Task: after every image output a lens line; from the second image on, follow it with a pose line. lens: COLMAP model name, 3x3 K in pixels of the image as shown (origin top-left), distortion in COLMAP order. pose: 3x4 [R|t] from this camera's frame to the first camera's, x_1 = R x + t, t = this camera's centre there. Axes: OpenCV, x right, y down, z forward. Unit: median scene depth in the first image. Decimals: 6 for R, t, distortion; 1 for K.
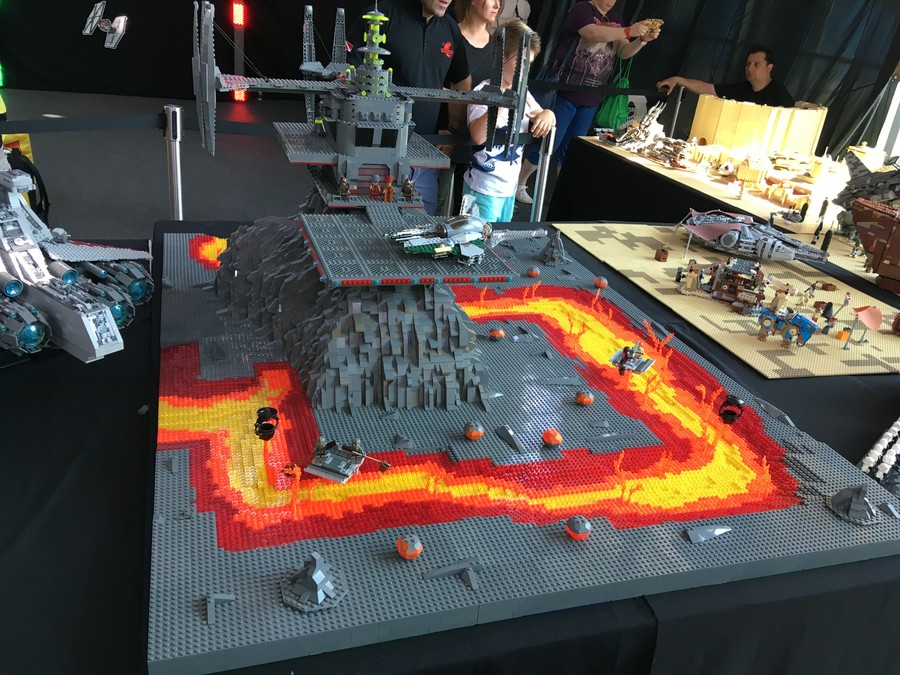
lens RADIAL K [[756.6, 0, 454.8], [0, 756.6, 336.8], [0, 0, 1]] dist [0.057285, 0.007149]
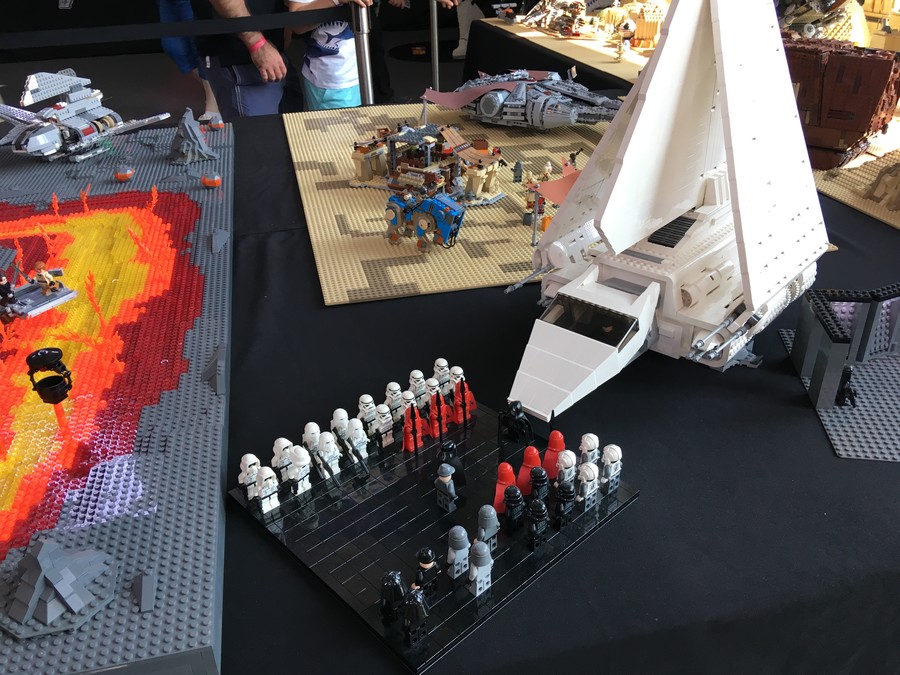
lens RADIAL K [[756.6, 0, 445.8], [0, 756.6, 337.6], [0, 0, 1]] dist [0.057285, 0.007149]
pose [[0.987721, -0.080419, -0.133939, 0.397865], [0.090338, 0.993469, 0.069702, 0.032142], [0.127459, -0.080946, 0.988535, 0.291545]]
